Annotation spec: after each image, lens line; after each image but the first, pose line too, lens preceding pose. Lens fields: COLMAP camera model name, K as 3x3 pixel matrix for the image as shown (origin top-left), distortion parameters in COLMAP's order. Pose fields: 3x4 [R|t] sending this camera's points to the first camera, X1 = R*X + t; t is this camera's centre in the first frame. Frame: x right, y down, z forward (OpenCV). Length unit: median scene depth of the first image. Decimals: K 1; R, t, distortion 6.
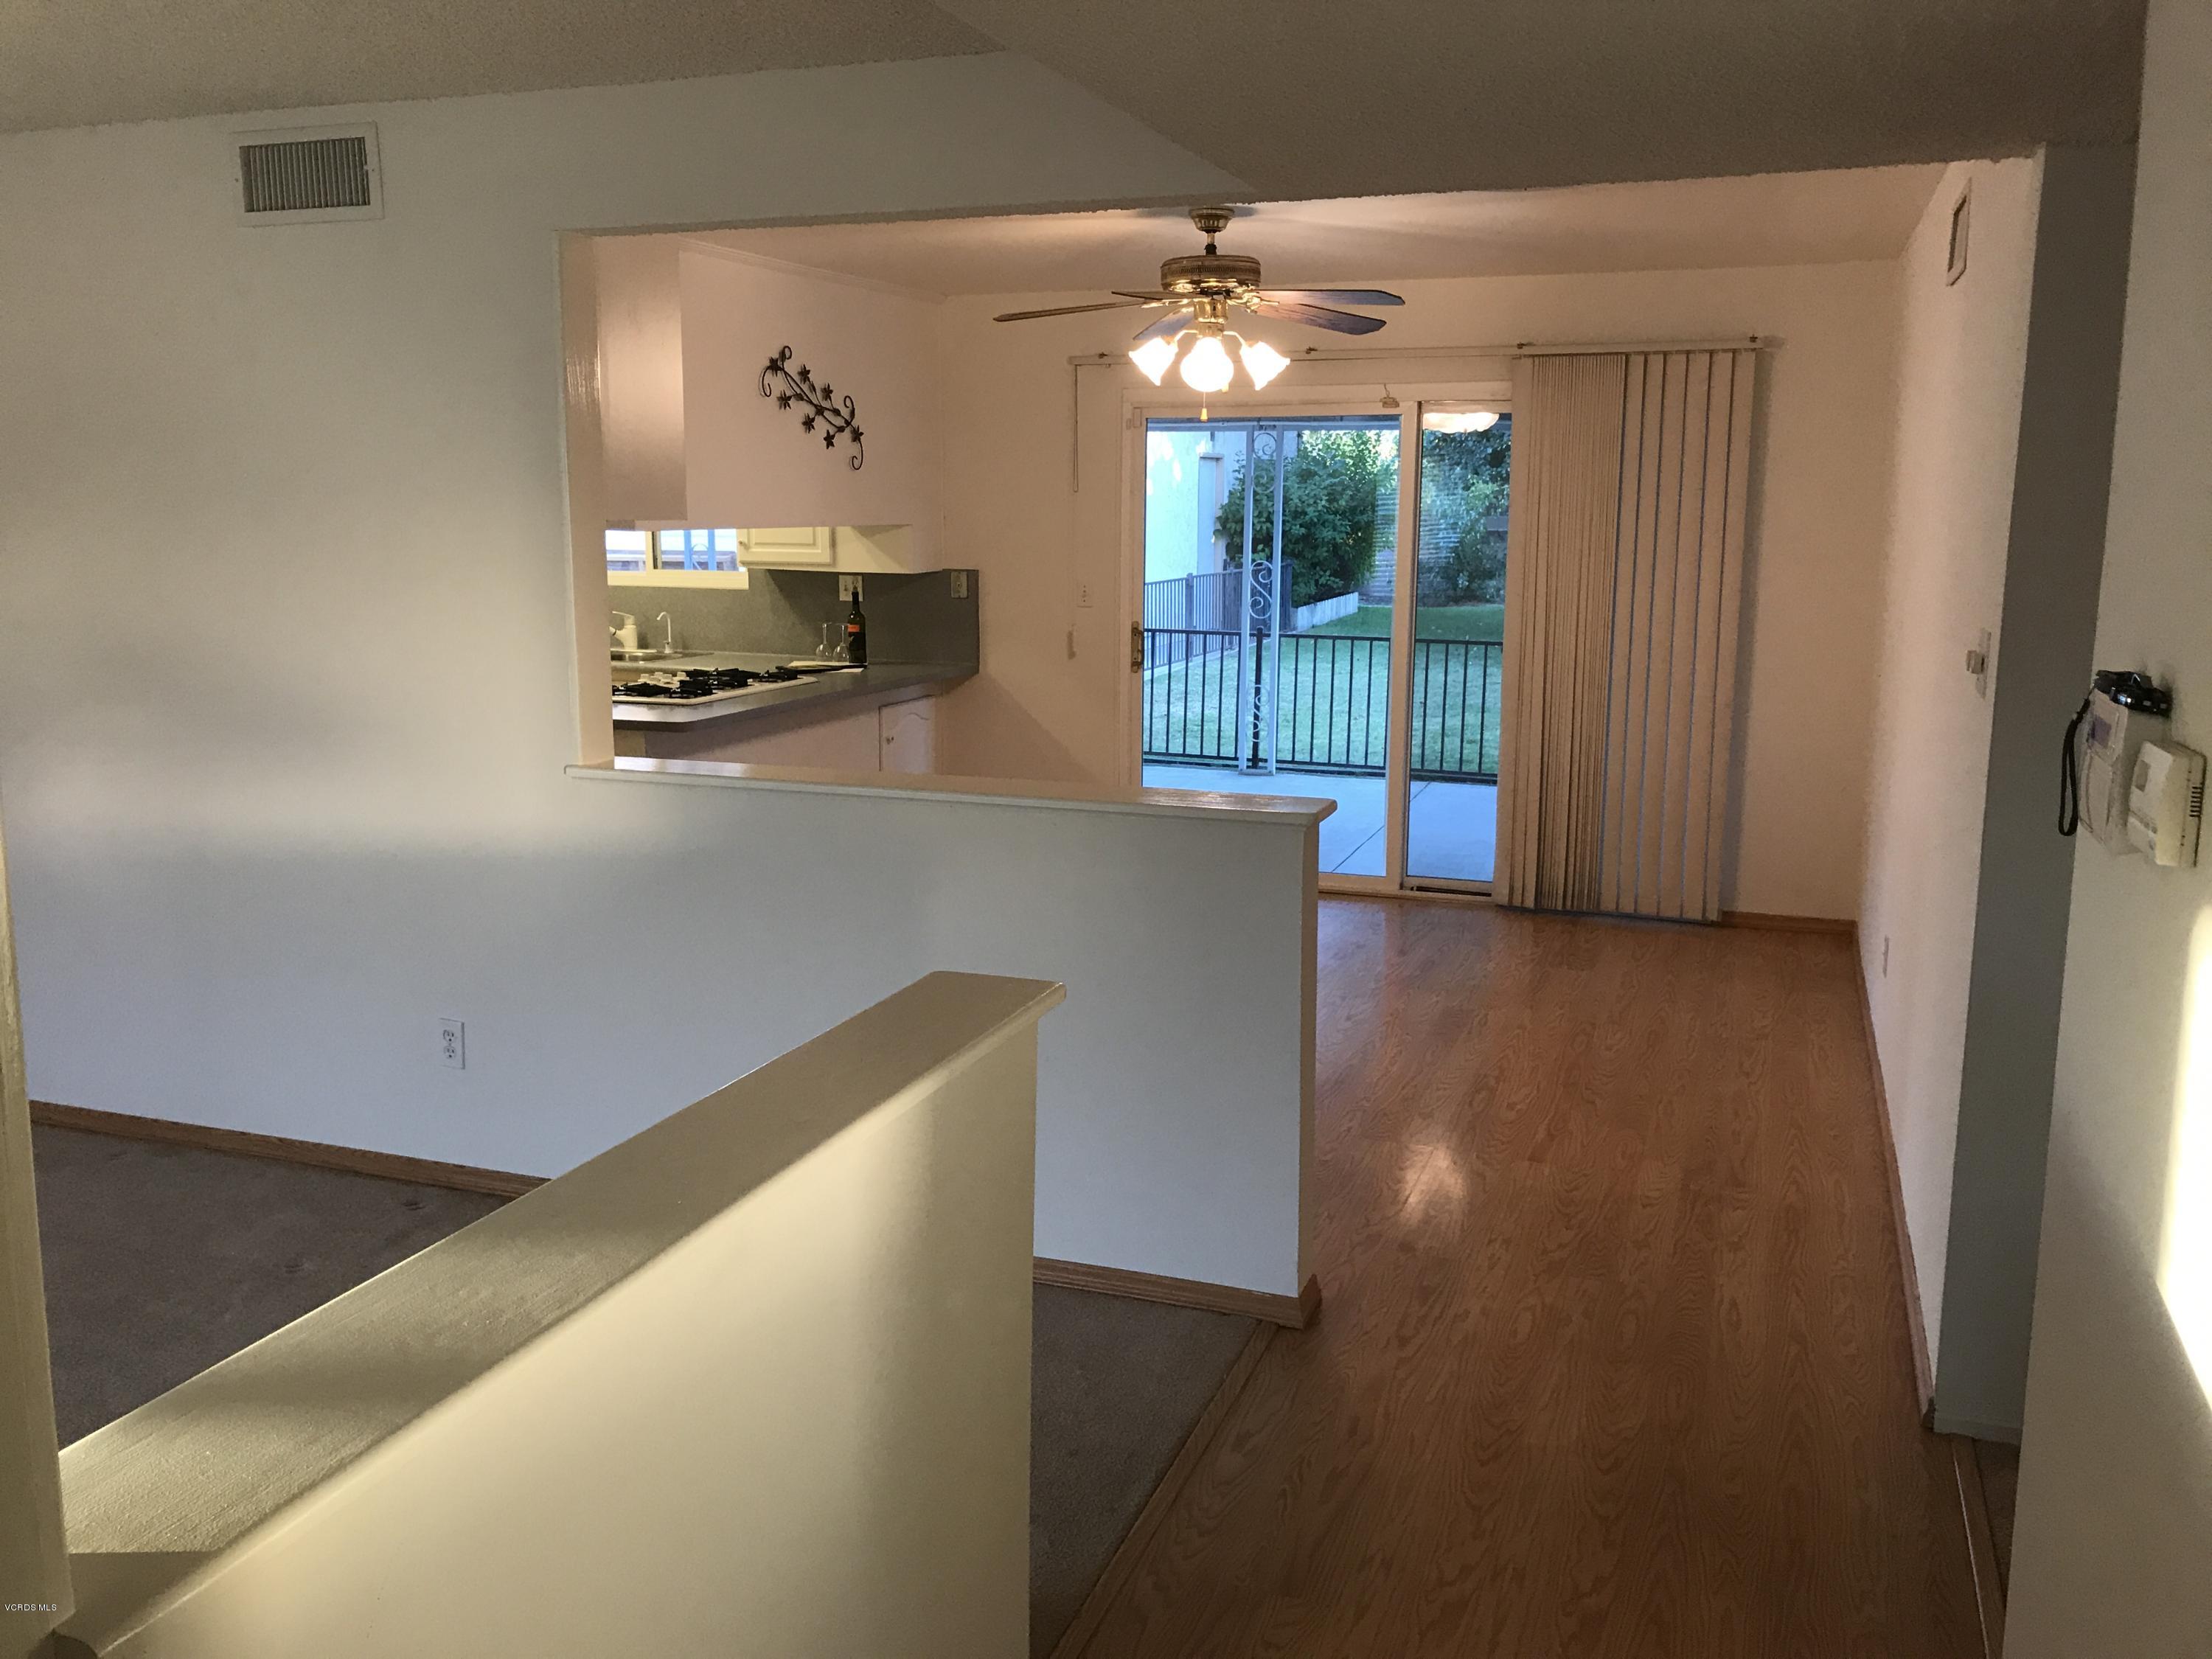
lens RADIAL K [[1825.9, 0, 1104.4], [0, 1825.9, 826.8], [0, 0, 1]] dist [0.038779, -0.055394]
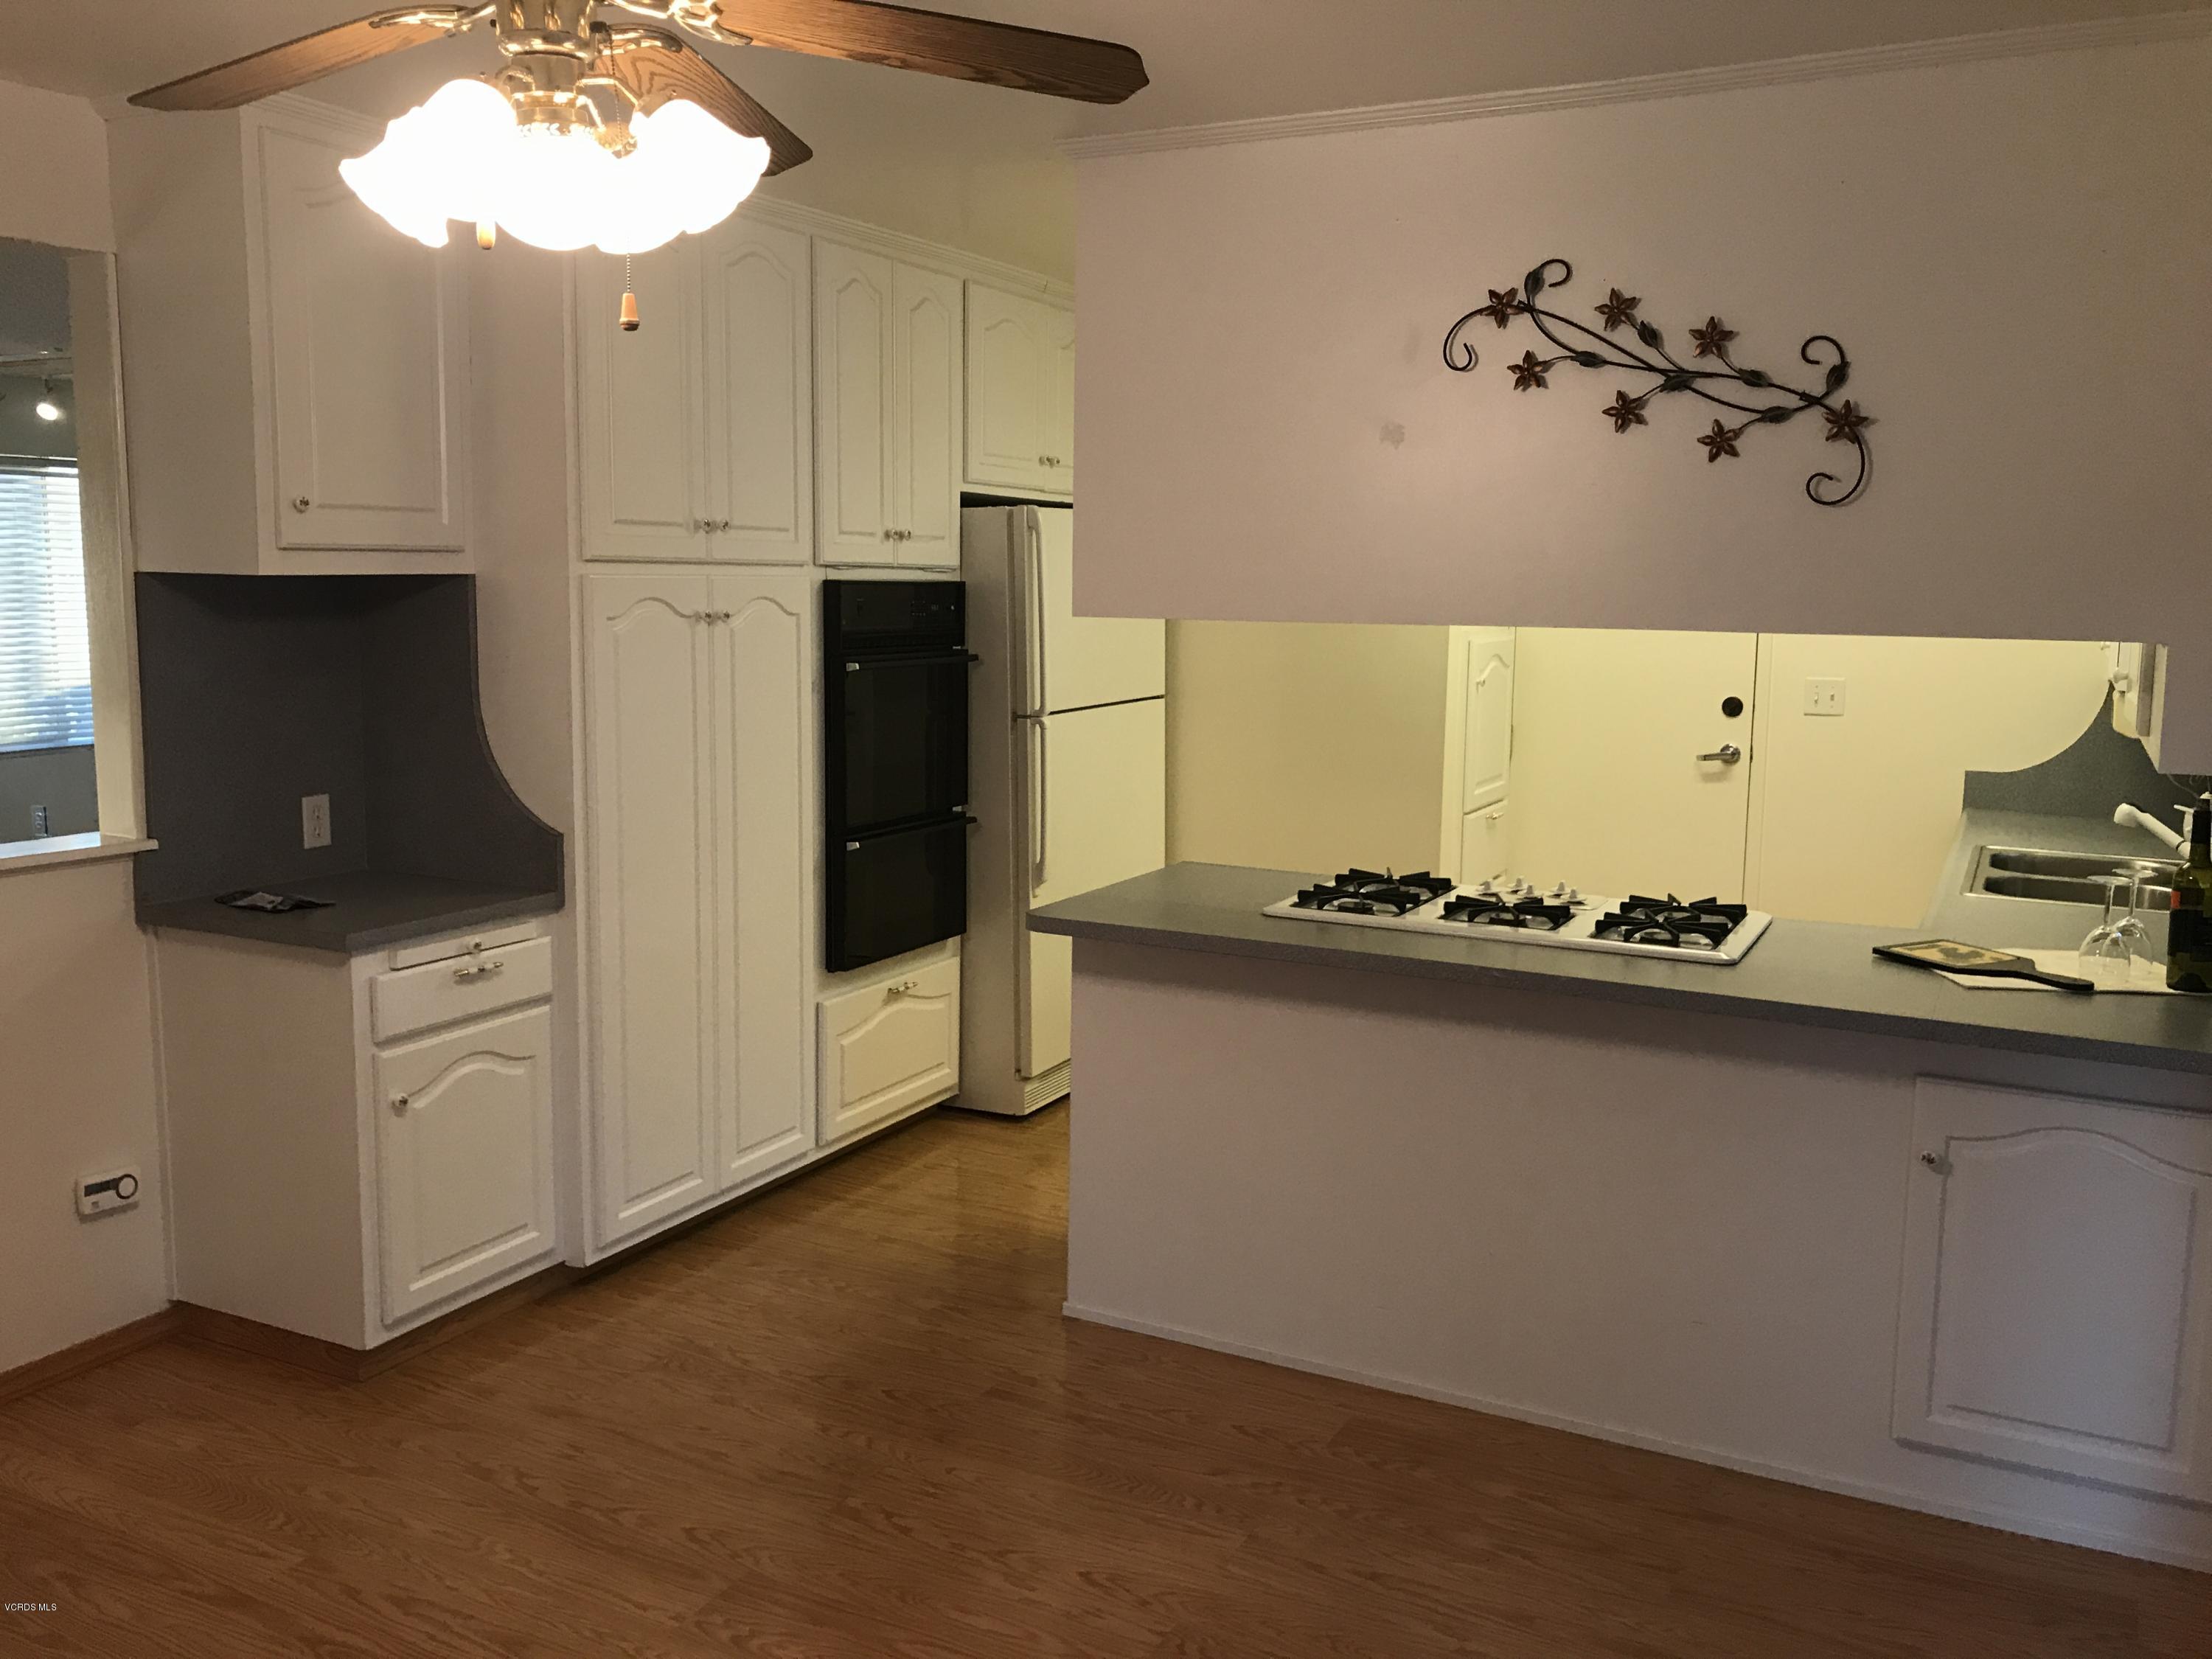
lens RADIAL K [[1825.9, 0, 1104.5], [0, 1825.9, 818.9], [0, 0, 1]] dist [0.038779, -0.055394]
pose [[-0.121036, 0.135403, -0.983370, 0.333375], [-0.192658, 0.968611, 0.157084, -0.167743], [0.973773, 0.208467, -0.091150, 0.937078]]
